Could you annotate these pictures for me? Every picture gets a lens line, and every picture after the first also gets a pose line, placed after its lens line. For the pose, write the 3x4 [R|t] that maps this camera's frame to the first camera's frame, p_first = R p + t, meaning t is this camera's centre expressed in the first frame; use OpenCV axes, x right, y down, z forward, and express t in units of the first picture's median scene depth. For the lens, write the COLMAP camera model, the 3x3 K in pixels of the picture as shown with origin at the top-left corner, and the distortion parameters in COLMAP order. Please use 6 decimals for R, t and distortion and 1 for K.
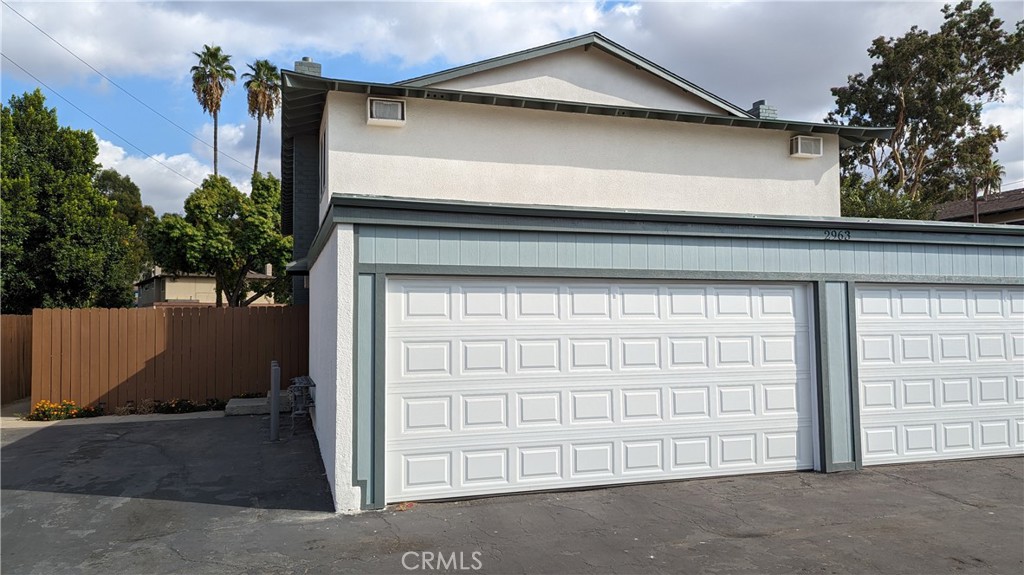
lens RADIAL K [[689.4, 0, 512.0], [0, 689.4, 287.5], [0, 0, 1]] dist [0.063337, -0.049210]
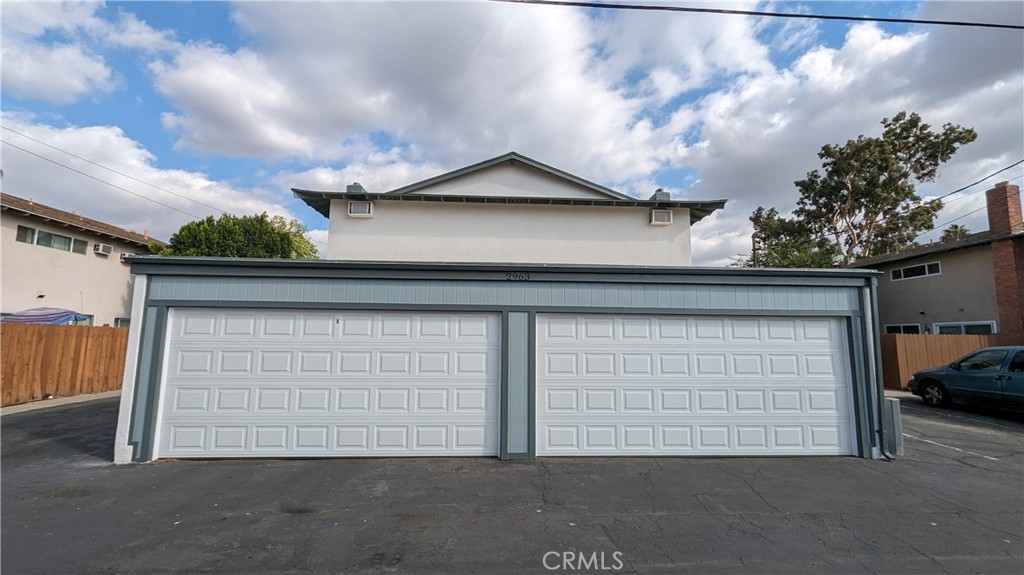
lens RADIAL K [[415.3, 0, 512.0], [0, 415.3, 287.5], [0, 0, 1]] dist [-0.001322, 0.000130]
pose [[0.969346, -0.015385, -0.245219, 0.099067], [-0.002718, 0.997305, -0.073317, 0.000623], [0.245686, 0.071736, 0.966691, 0.036556]]
